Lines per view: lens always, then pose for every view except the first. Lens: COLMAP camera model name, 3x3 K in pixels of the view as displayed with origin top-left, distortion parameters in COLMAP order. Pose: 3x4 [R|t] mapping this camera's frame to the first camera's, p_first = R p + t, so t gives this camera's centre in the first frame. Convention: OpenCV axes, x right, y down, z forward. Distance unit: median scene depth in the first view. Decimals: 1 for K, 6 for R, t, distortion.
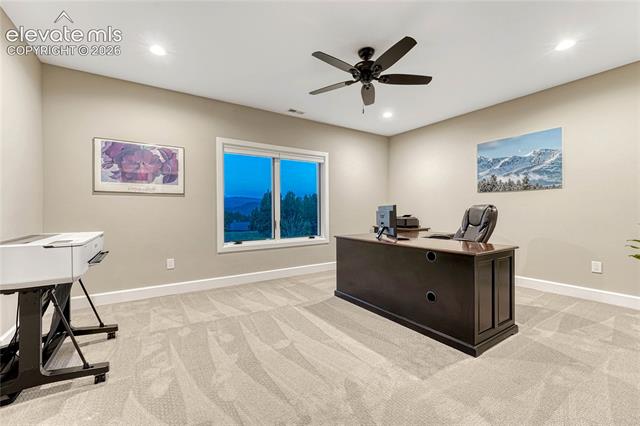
lens RADIAL K [[262.3, 0, 319.2], [0, 262.3, 210.8], [0, 0, 1]] dist [-0.000480, -0.000094]
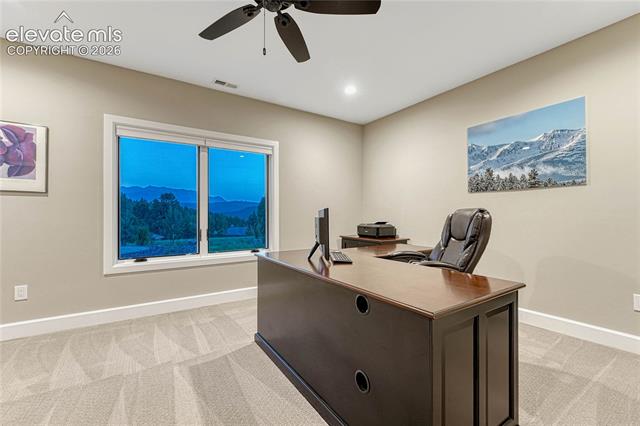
lens RADIAL K [[266.5, 0, 320.0], [0, 266.5, 213.0], [0, 0, 1]] dist [-0.002756, 0.000152]
pose [[0.999995, 0.002613, 0.001571, 0.201442], [-0.002598, 0.999952, -0.009452, -0.003354], [-0.001595, 0.009448, 0.999954, 0.270957]]
